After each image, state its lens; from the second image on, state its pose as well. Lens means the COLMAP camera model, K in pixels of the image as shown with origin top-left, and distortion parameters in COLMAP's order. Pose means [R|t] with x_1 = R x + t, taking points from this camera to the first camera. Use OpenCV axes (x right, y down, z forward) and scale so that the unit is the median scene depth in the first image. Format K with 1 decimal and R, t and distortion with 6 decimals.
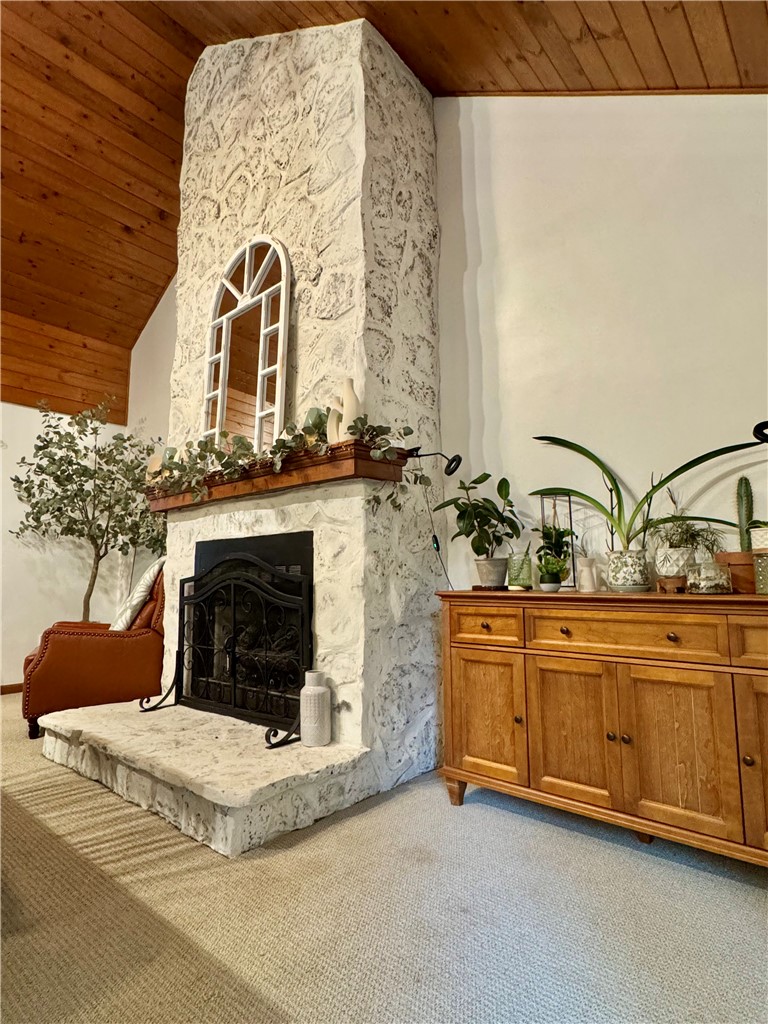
lens RADIAL K [[557.9, 0, 388.4], [0, 557.9, 512.6], [0, 0, 1]] dist [-0.002282, -0.000778]
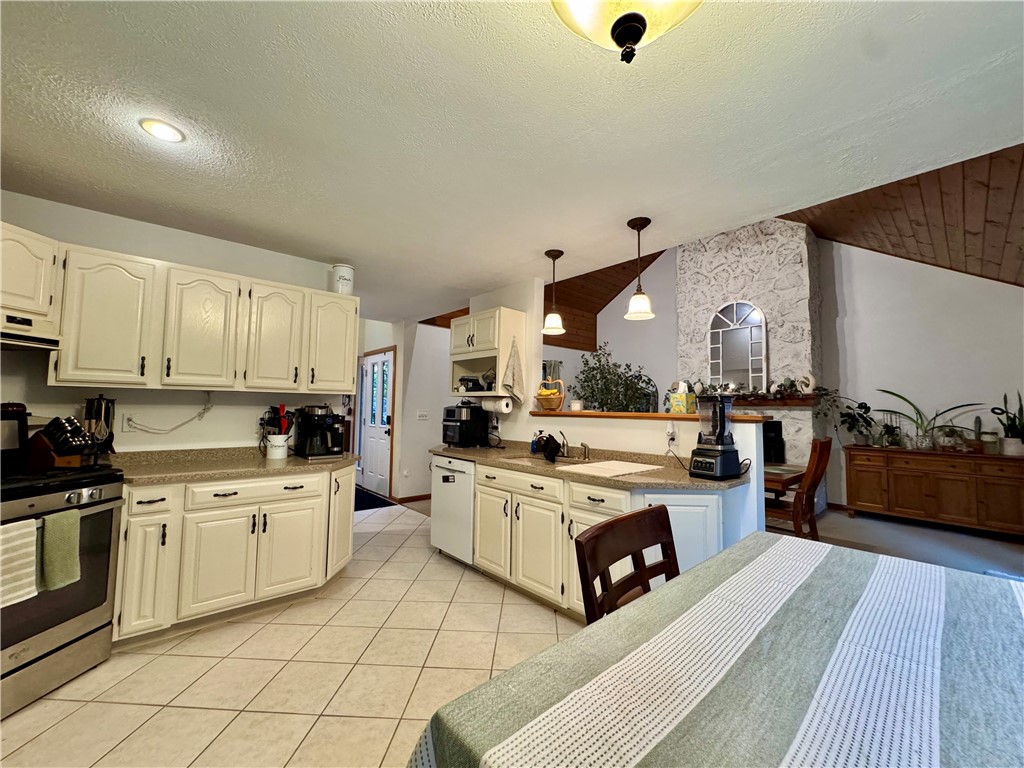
lens RADIAL K [[409.4, 0, 512.9], [0, 409.4, 382.4], [0, 0, 1]] dist [-0.004648, 0.000241]
pose [[0.991092, 0.010665, -0.132749, -1.182289], [-0.002914, 0.998286, 0.058443, -0.271557], [0.133145, -0.057536, 0.989425, -1.147126]]
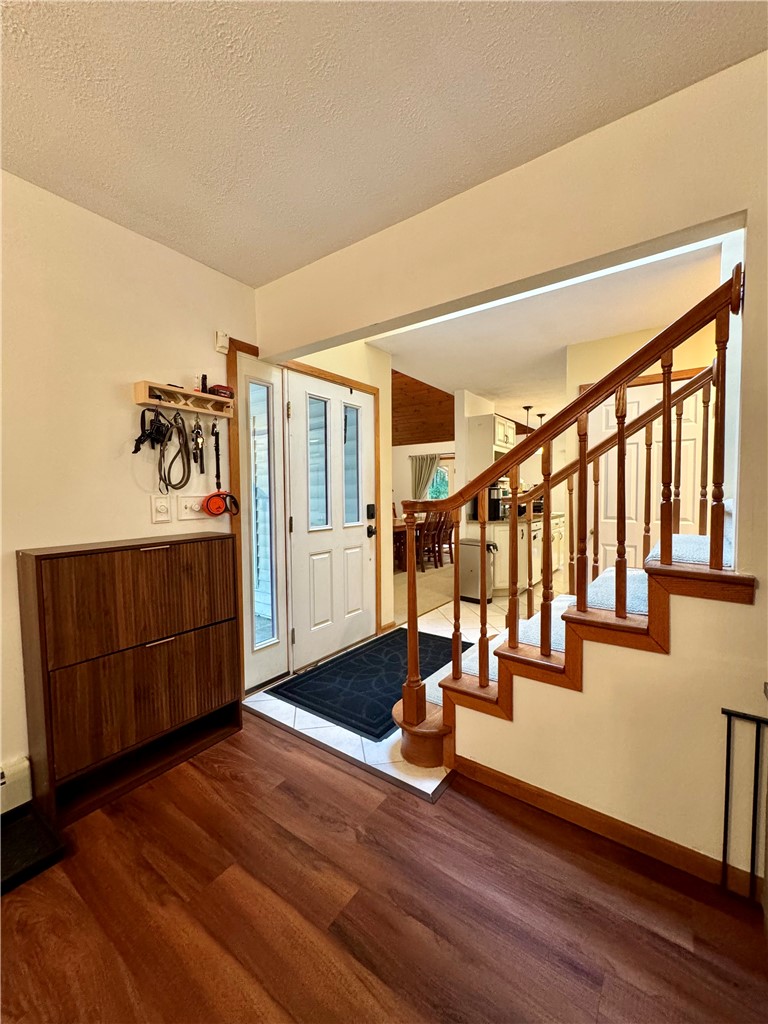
lens RADIAL K [[409.4, 0, 384.0], [0, 409.4, 512.0], [0, 0, 1]] dist [-0.004648, 0.000241]
pose [[-0.076046, -0.039837, 0.996308, -3.376874], [-0.113992, 0.992998, 0.031004, 0.007646], [-0.990567, -0.111214, -0.080055, 0.924909]]
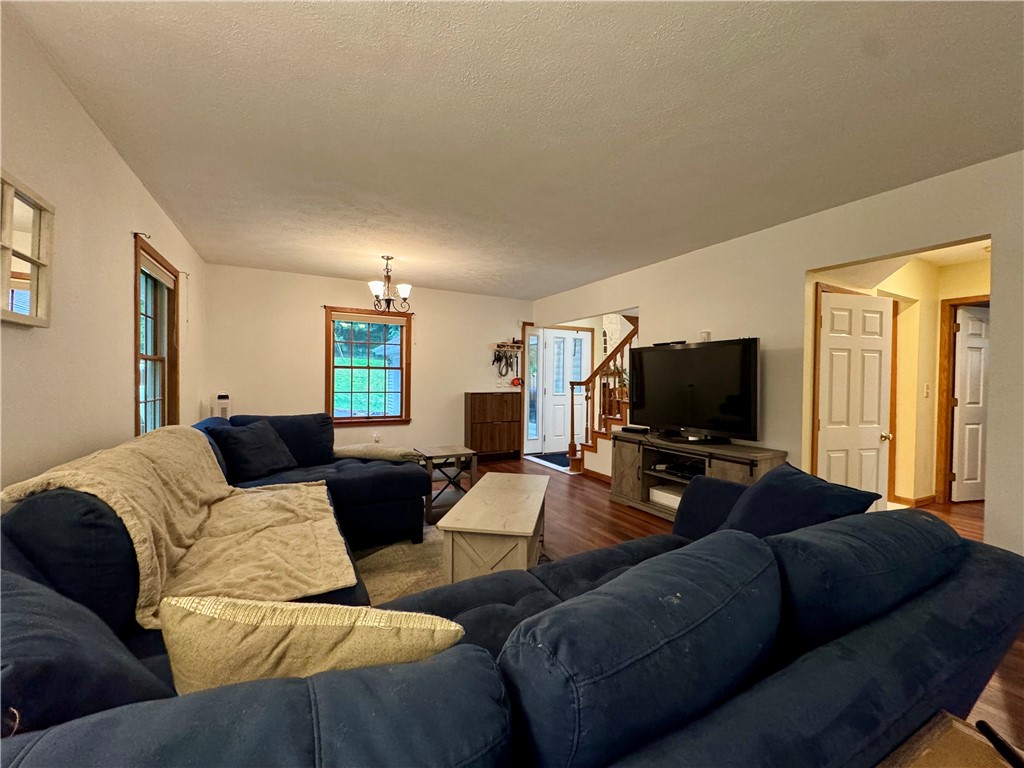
lens RADIAL K [[409.4, 0, 512.9], [0, 409.4, 382.4], [0, 0, 1]] dist [-0.004648, 0.000241]
pose [[0.360980, 0.000002, 0.932573, -4.717765], [-0.128677, 0.990435, 0.049806, -0.055190], [-0.923653, -0.137980, 0.357528, 0.375496]]
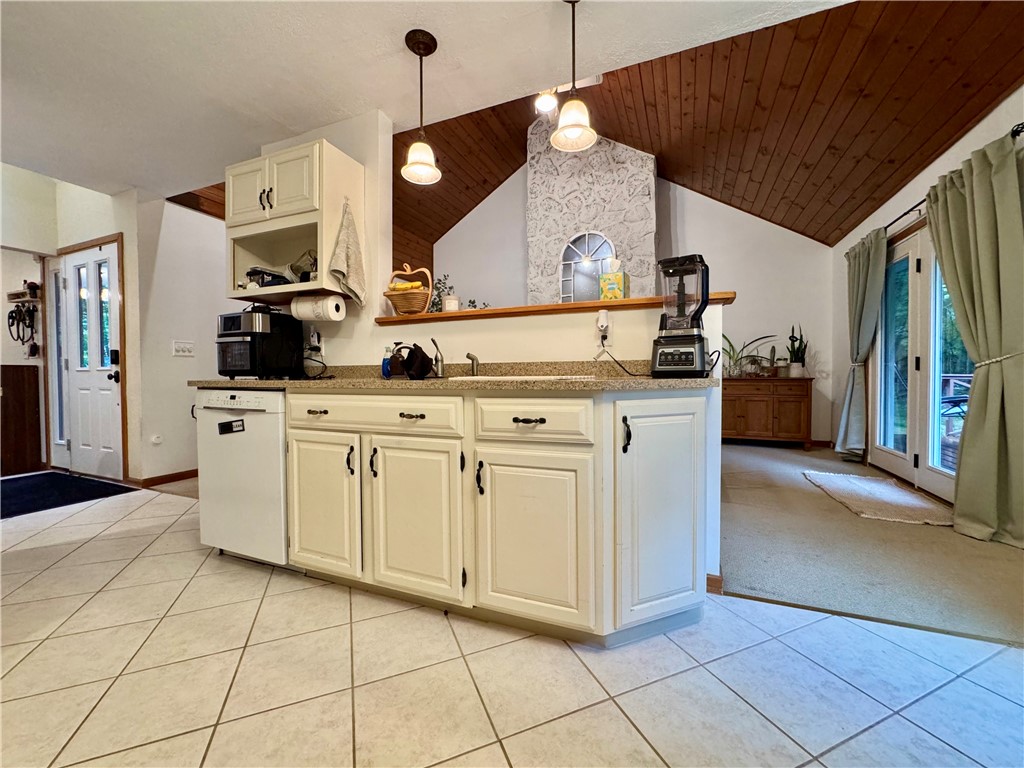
lens RADIAL K [[409.4, 0, 512.9], [0, 409.4, 382.4], [0, 0, 1]] dist [-0.004648, 0.000241]
pose [[0.953107, -0.006645, 0.302559, -1.290184], [-0.036131, 0.990109, 0.135566, -0.091413], [-0.300467, -0.140141, 0.943440, -0.751623]]
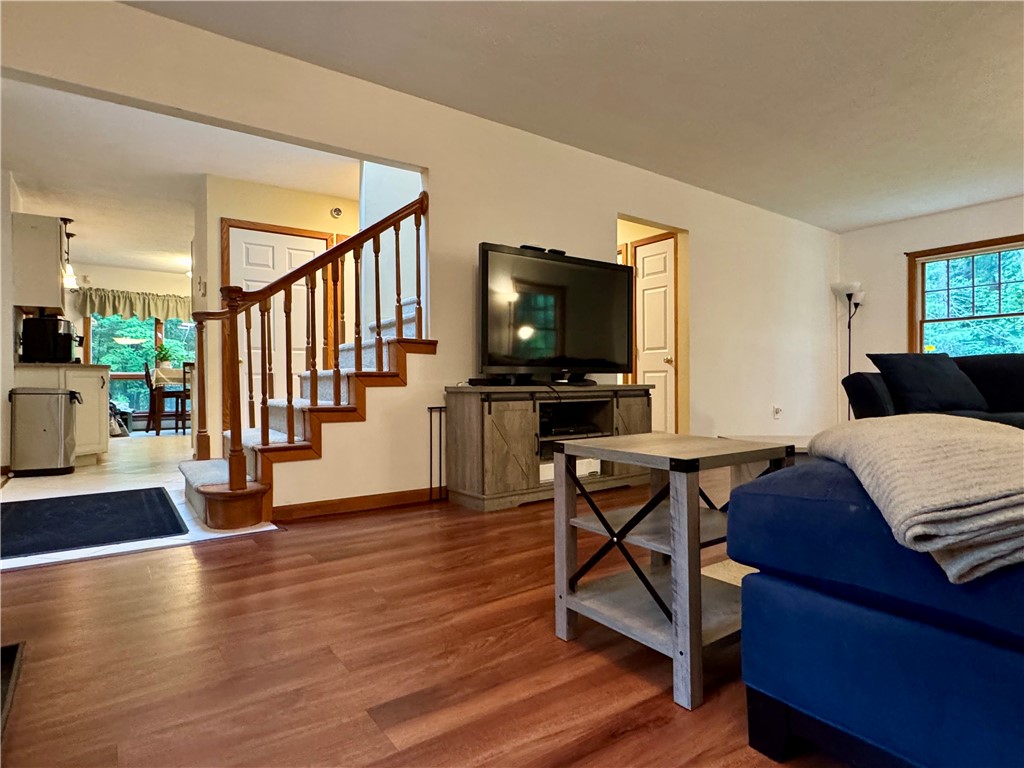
lens RADIAL K [[572.2, 0, 512.0], [0, 572.2, 384.0], [0, 0, 1]] dist [-0.004128, -0.000890]
pose [[-0.971179, 0.010970, 0.238097, -3.451051], [-0.017147, 0.993136, -0.115699, 0.293382], [-0.237732, -0.116447, -0.964325, 1.698959]]
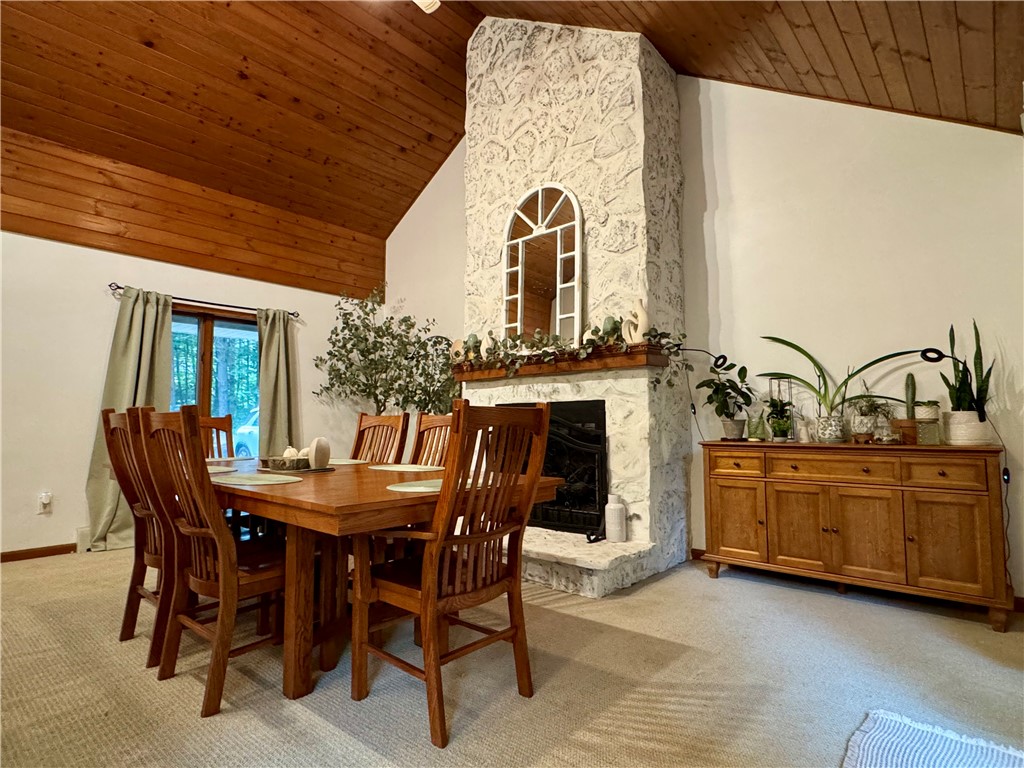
lens RADIAL K [[557.9, 0, 512.0], [0, 557.9, 384.0], [0, 0, 1]] dist [-0.002282, -0.000778]
pose [[0.999932, 0.000423, -0.011613, -0.363867], [0.000133, 0.998858, 0.047775, -0.078949], [0.011620, -0.047773, 0.998791, -0.459854]]
